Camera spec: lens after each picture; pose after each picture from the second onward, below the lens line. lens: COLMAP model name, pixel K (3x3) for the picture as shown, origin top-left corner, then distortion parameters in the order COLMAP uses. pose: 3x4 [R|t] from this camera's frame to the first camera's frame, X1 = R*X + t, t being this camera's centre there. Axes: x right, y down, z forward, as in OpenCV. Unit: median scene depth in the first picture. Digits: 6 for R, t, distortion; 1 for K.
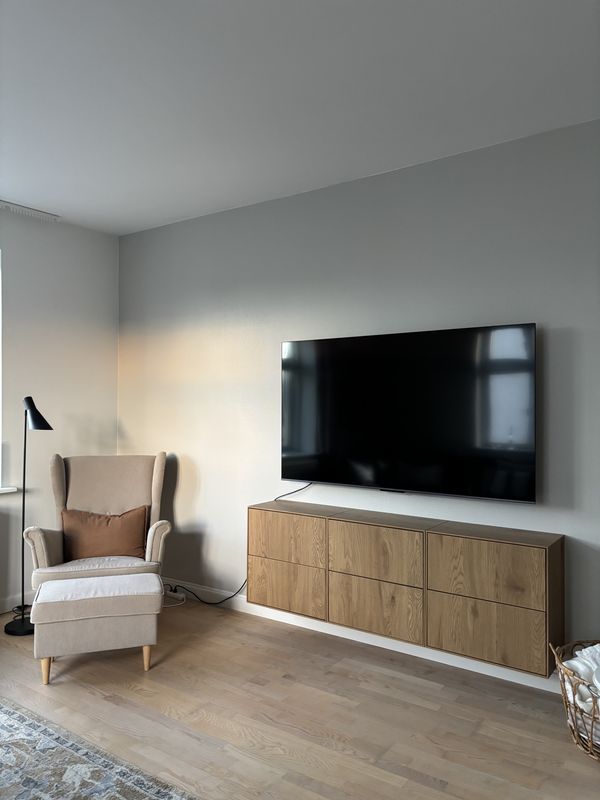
lens RADIAL K [[614.4, 0, 297.9], [0, 614.4, 398.4], [0, 0, 1]] dist [0.021739, -0.030018]
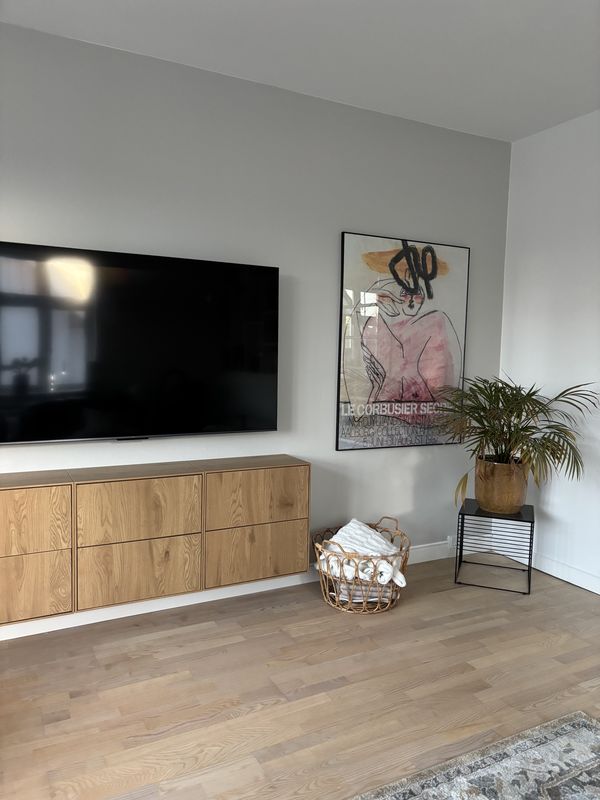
lens RADIAL K [[614.4, 0, 299.1], [0, 614.4, 401.2], [0, 0, 1]] dist [0.021739, -0.030018]
pose [[0.442926, -0.064481, 0.894237, -0.563987], [-0.019177, 0.996501, 0.081353, 0.024482], [-0.896353, -0.053182, 0.440139, 0.446171]]
